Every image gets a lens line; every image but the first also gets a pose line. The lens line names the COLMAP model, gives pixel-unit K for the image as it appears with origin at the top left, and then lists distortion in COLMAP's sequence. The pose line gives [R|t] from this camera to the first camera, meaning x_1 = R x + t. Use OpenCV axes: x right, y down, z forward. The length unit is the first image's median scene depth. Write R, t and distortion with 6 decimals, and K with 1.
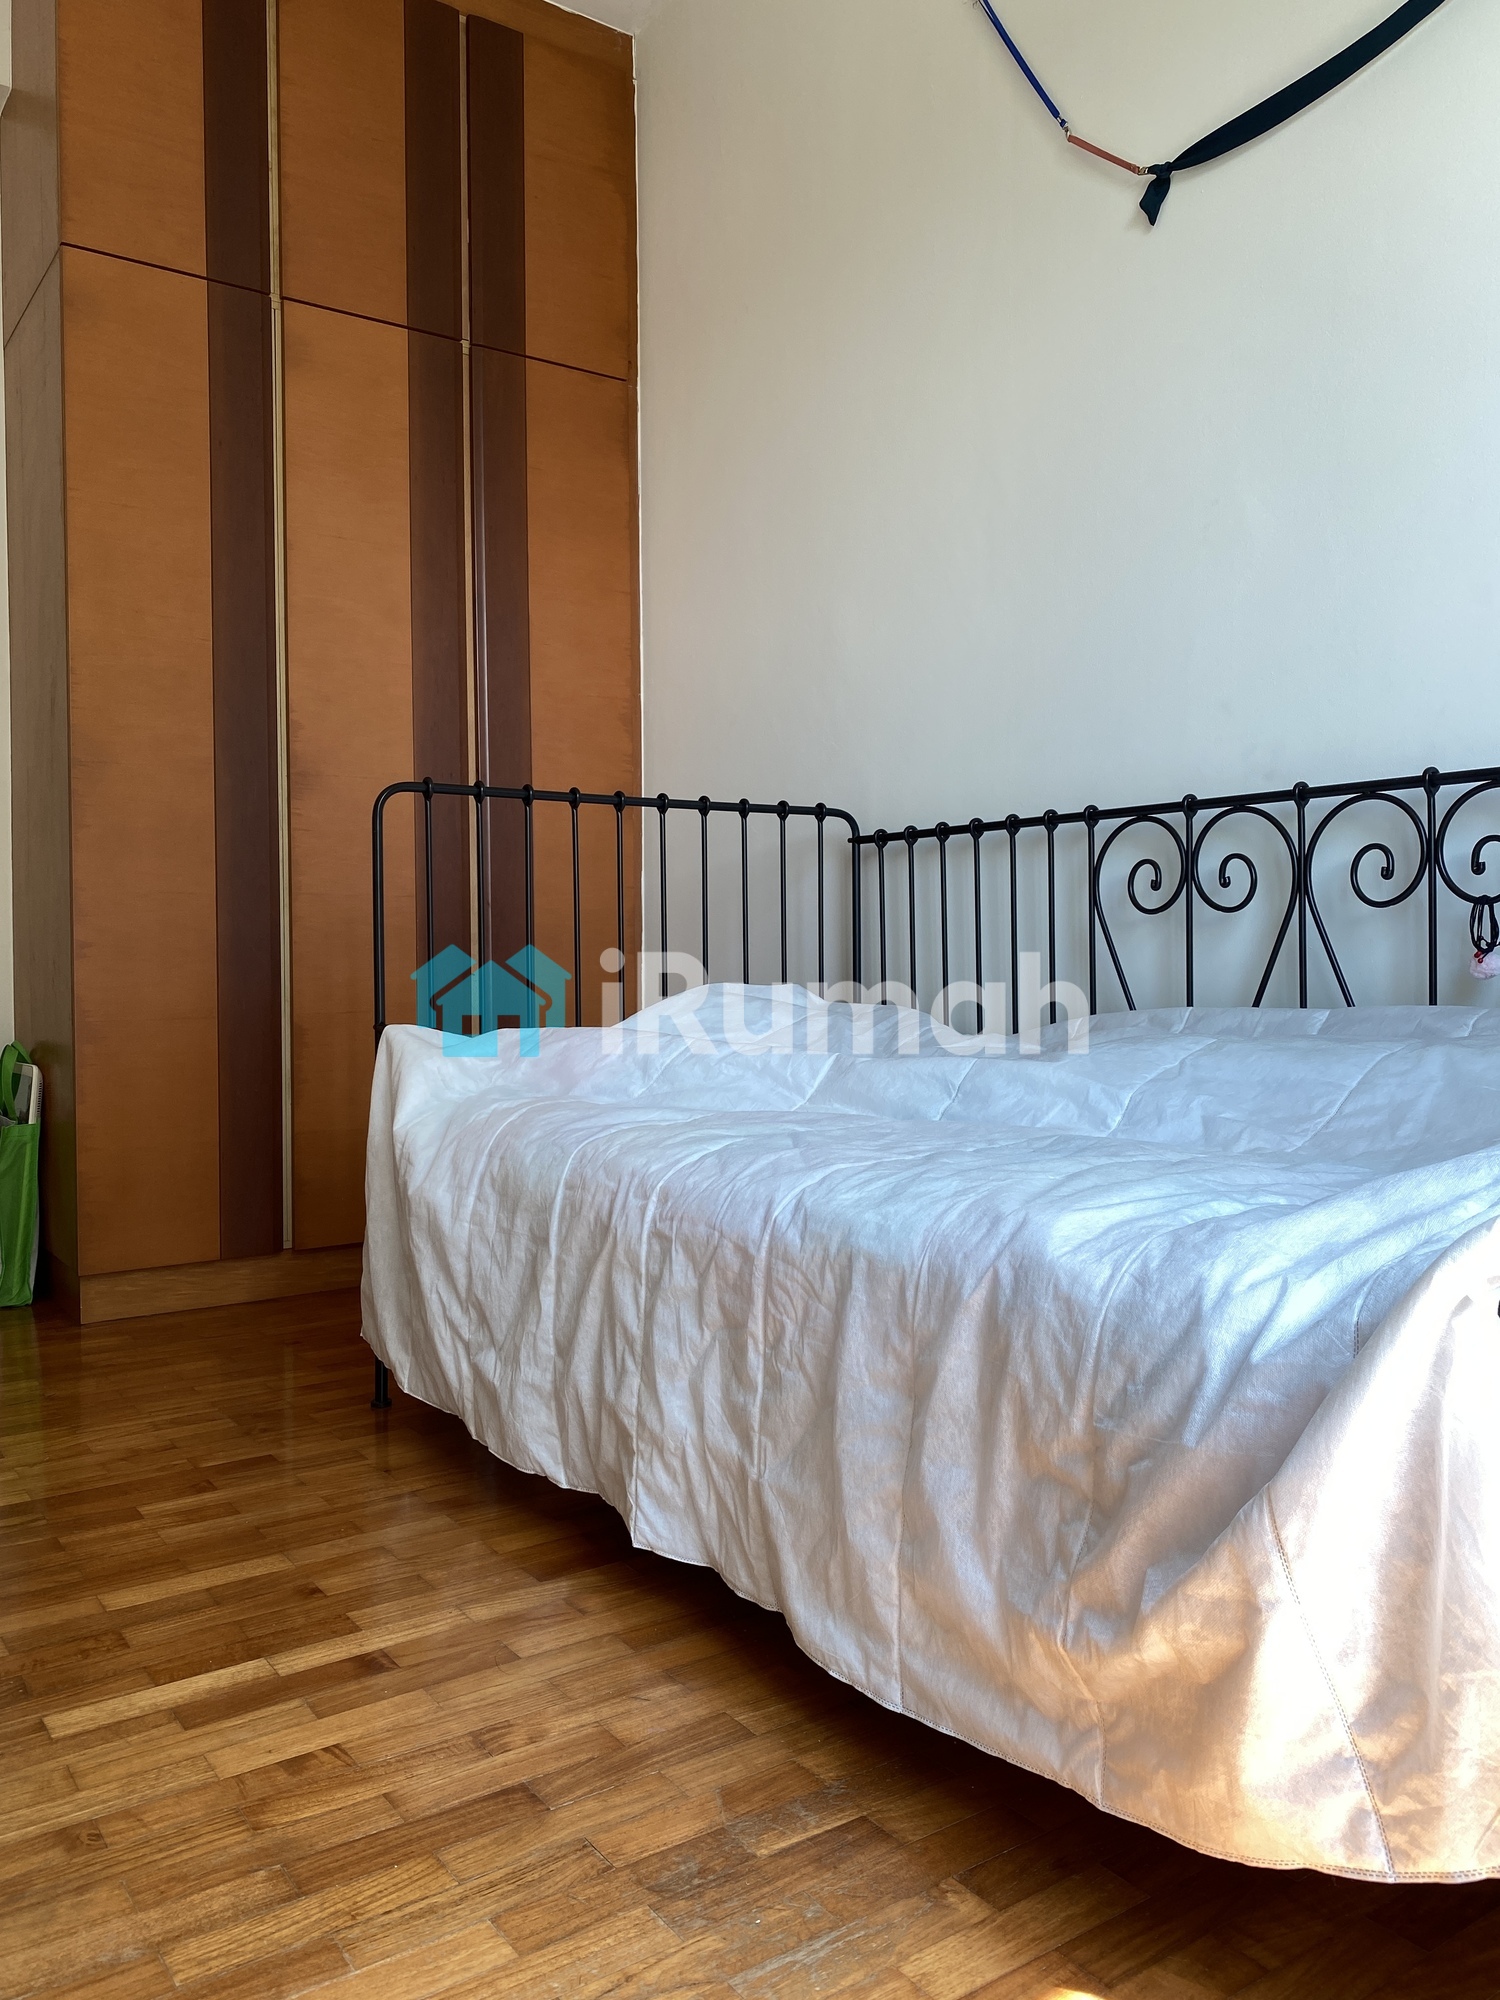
lens RADIAL K [[1538.7, 0, 750.0], [0, 1538.7, 986.1], [0, 0, 1]] dist [0.021669, -0.020192]
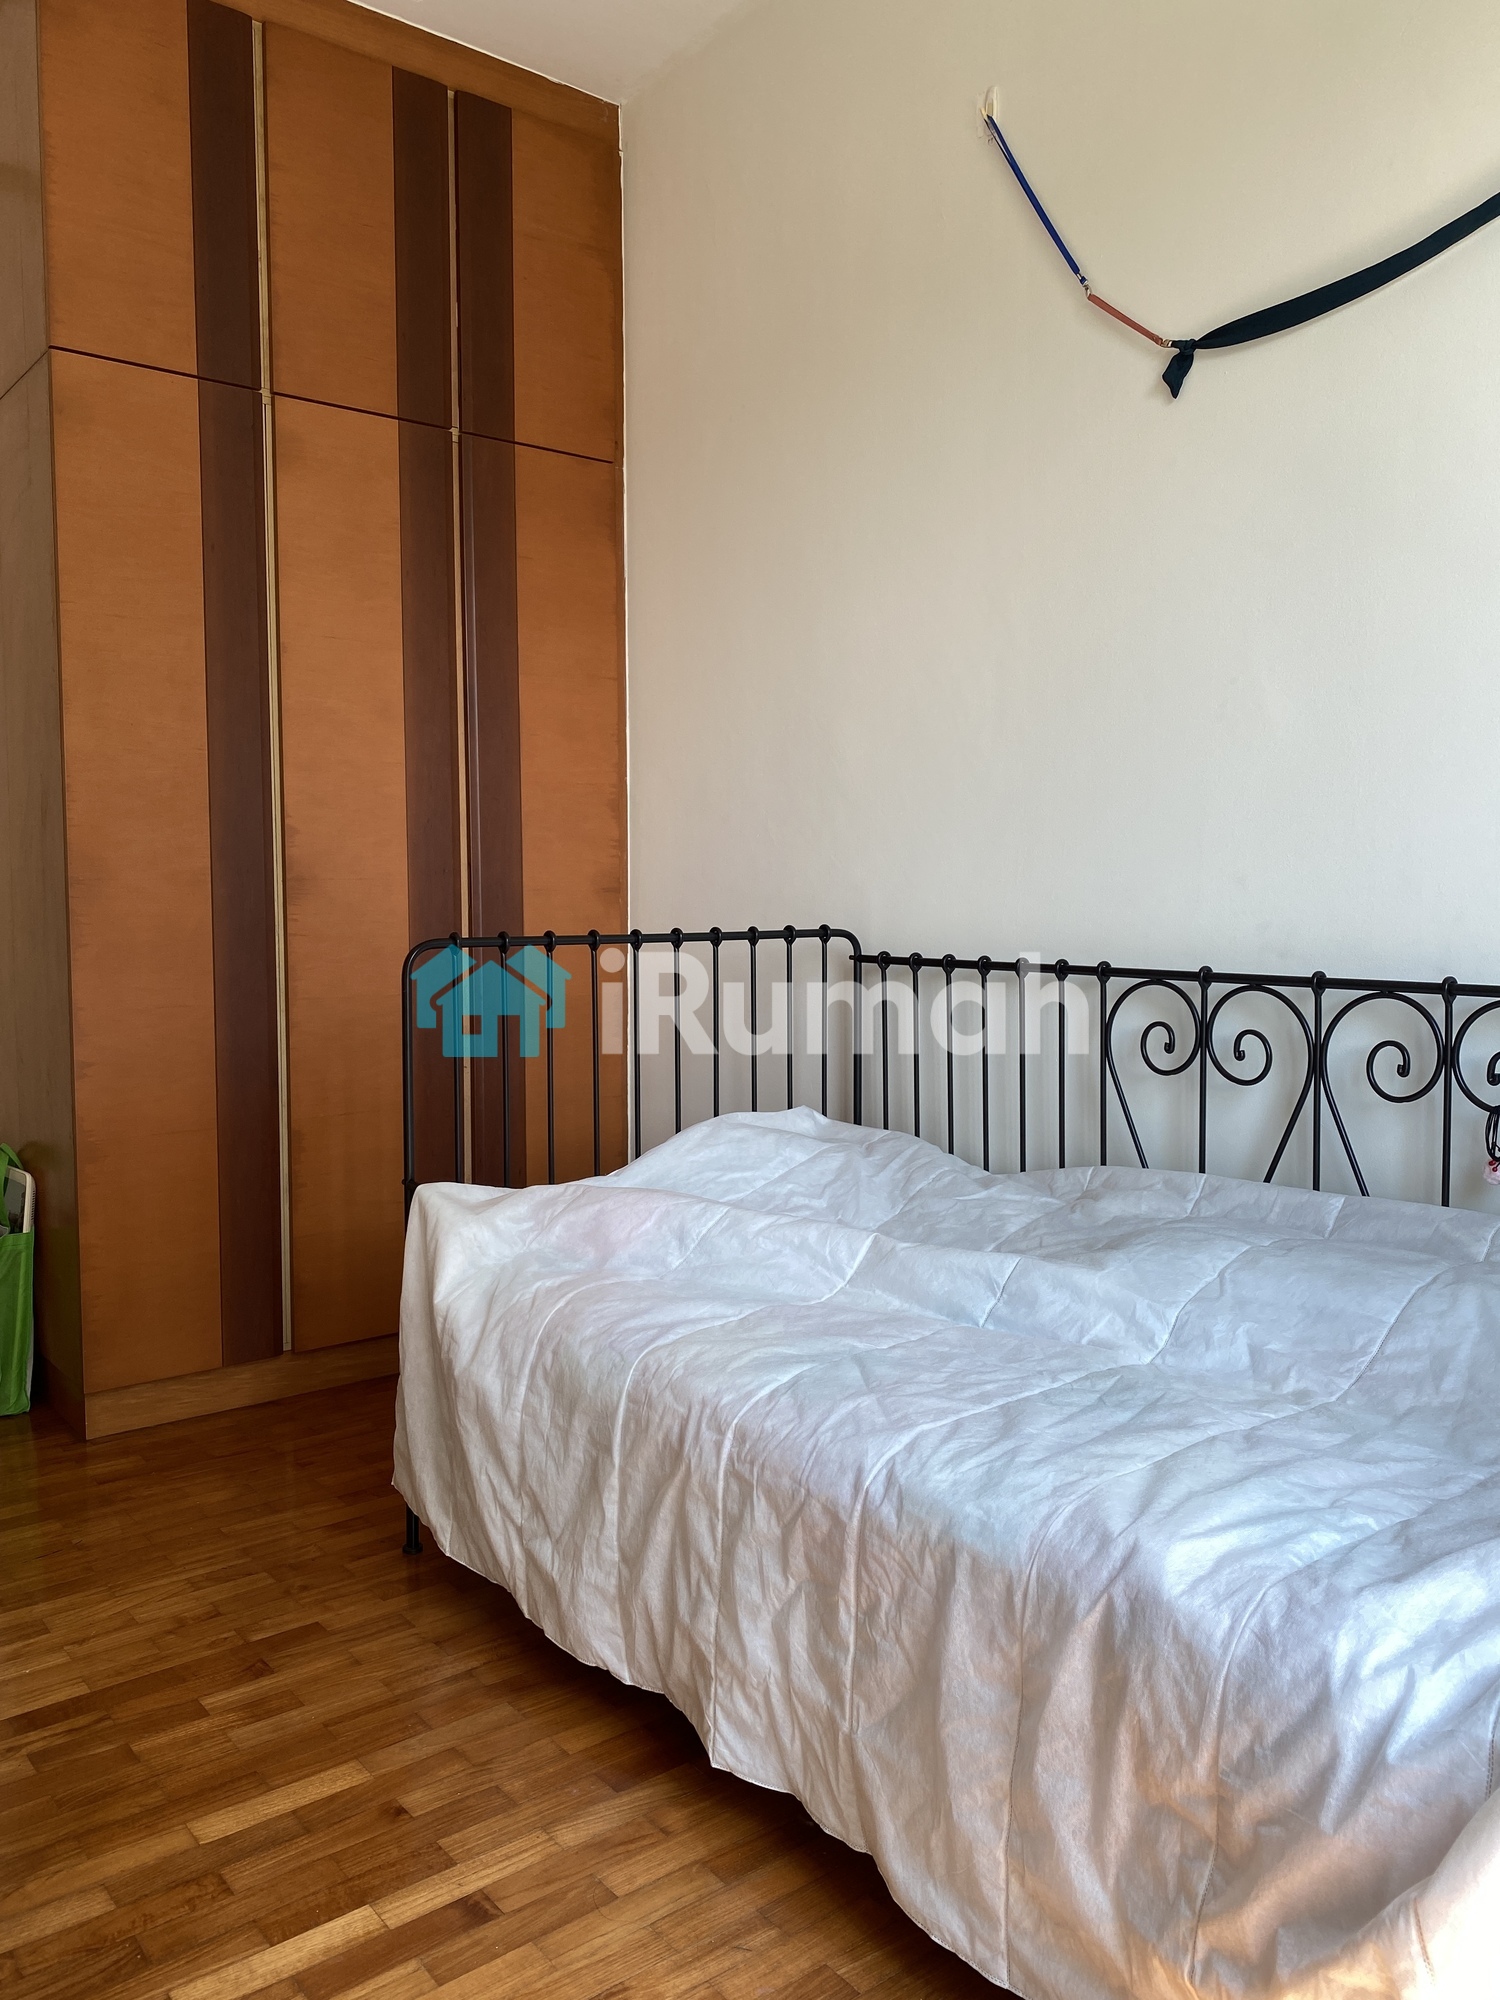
lens RADIAL K [[1538.7, 0, 744.0], [0, 1538.7, 991.9], [0, 0, 1]] dist [0.021669, -0.020192]
pose [[0.998276, 0.000502, 0.058697, -0.094805], [-0.003204, 0.998939, 0.045951, -0.171615], [-0.058612, -0.046060, 0.997218, -0.016408]]
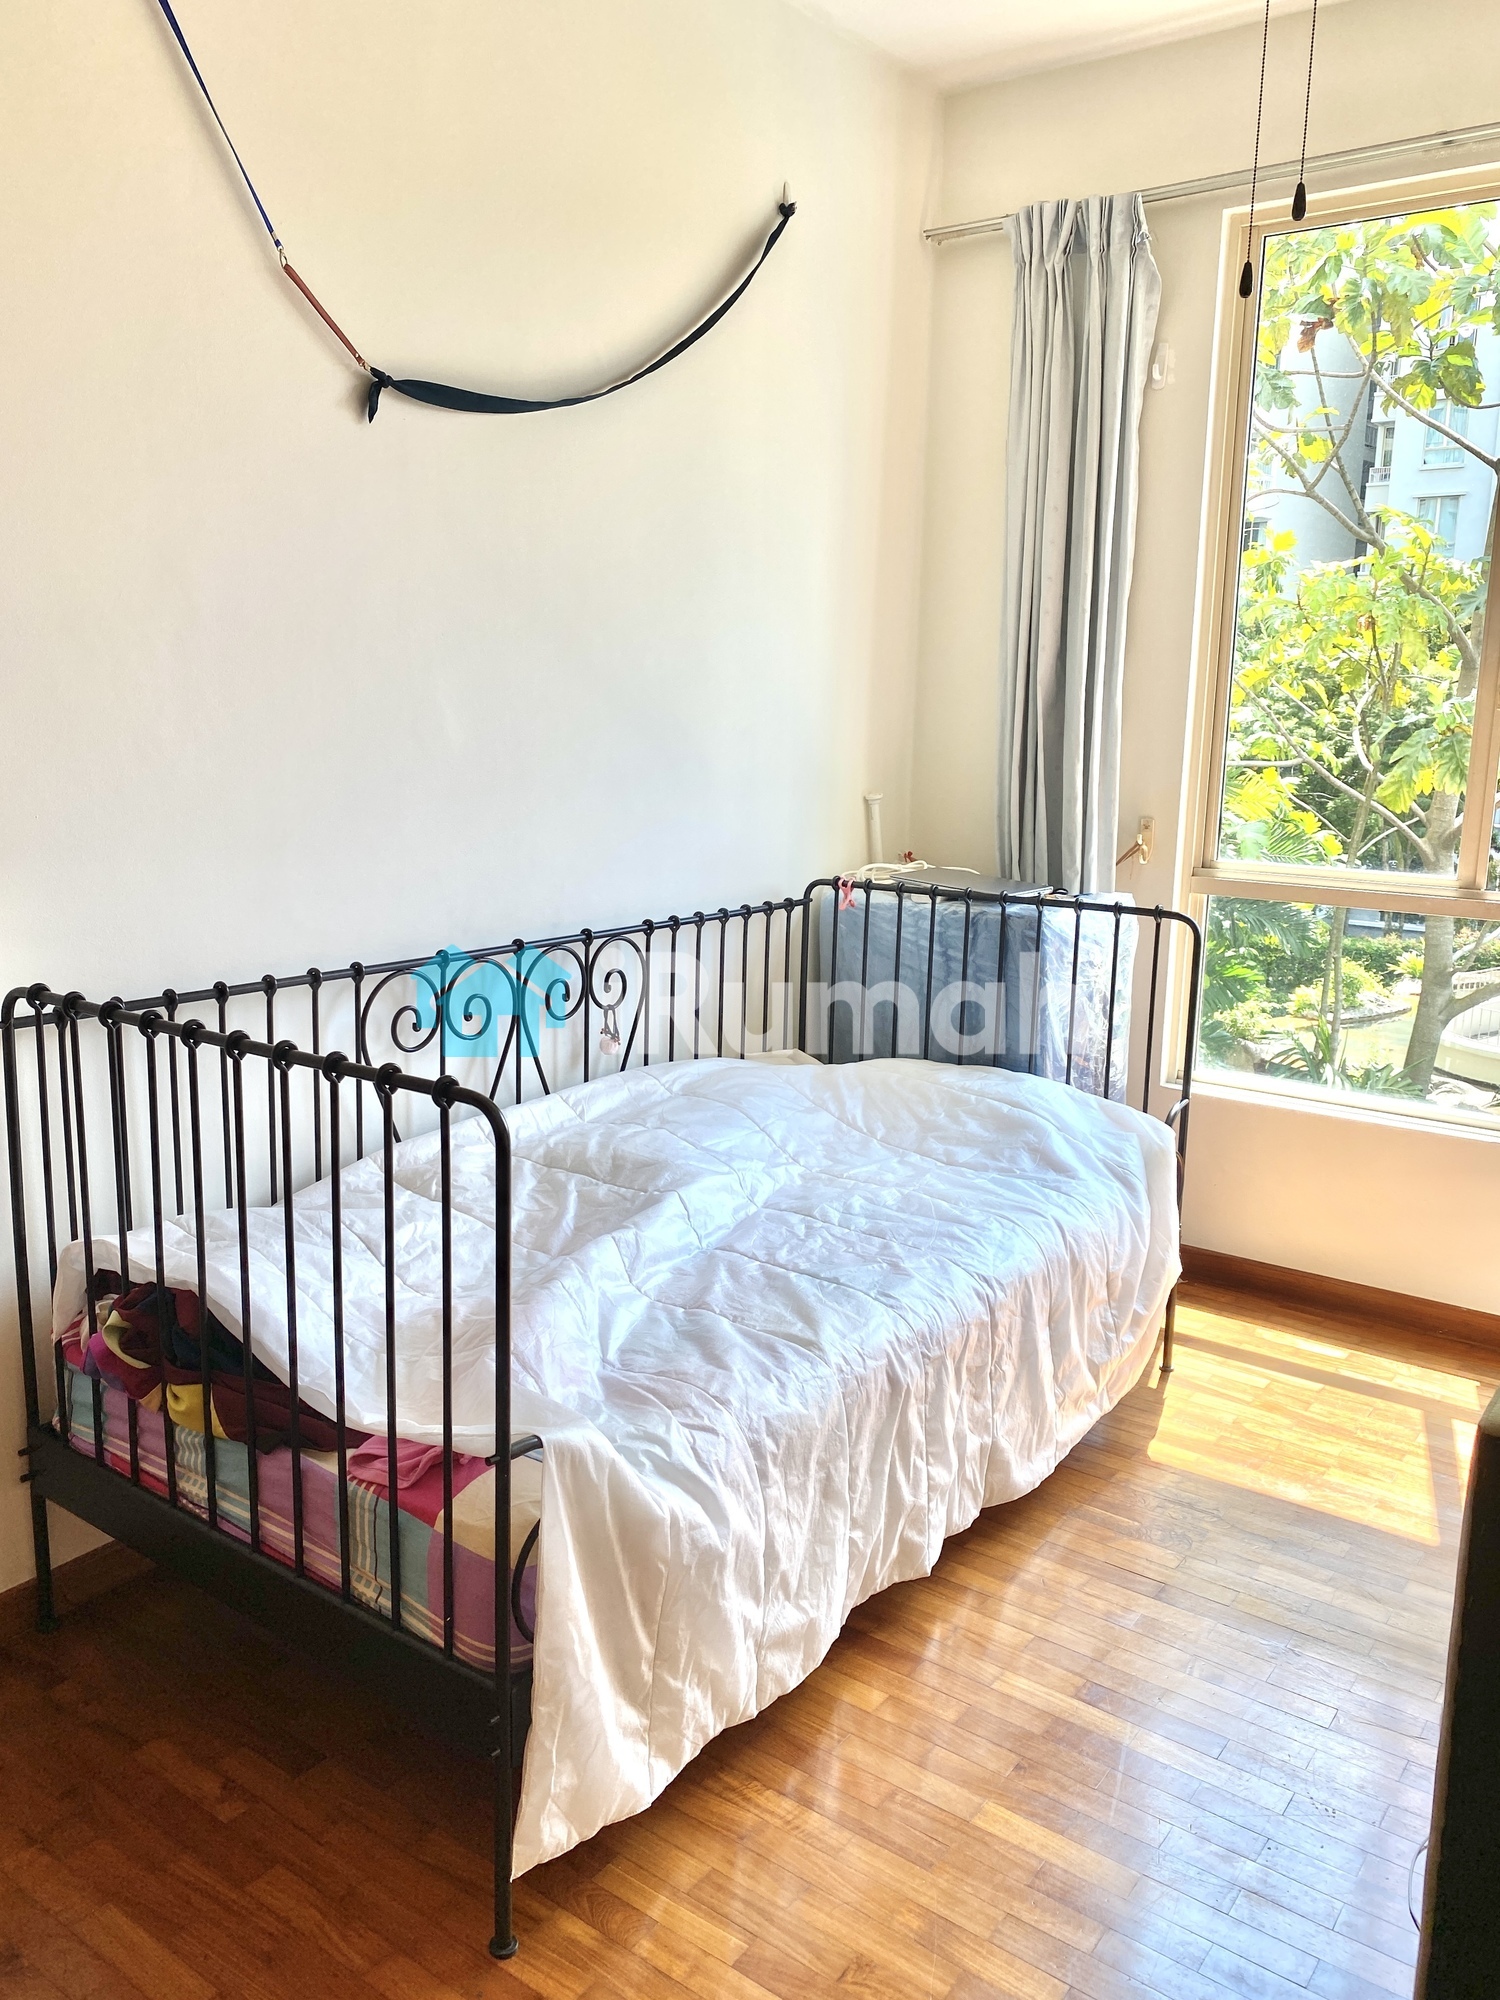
lens RADIAL K [[1538.7, 0, 747.2], [0, 1538.7, 993.9], [0, 0, 1]] dist [0.021669, -0.020192]
pose [[-0.324449, -0.175727, 0.929437, -1.025235], [0.001003, 0.982527, 0.186115, -0.351231], [-0.945903, 0.061317, -0.318604, 1.296803]]
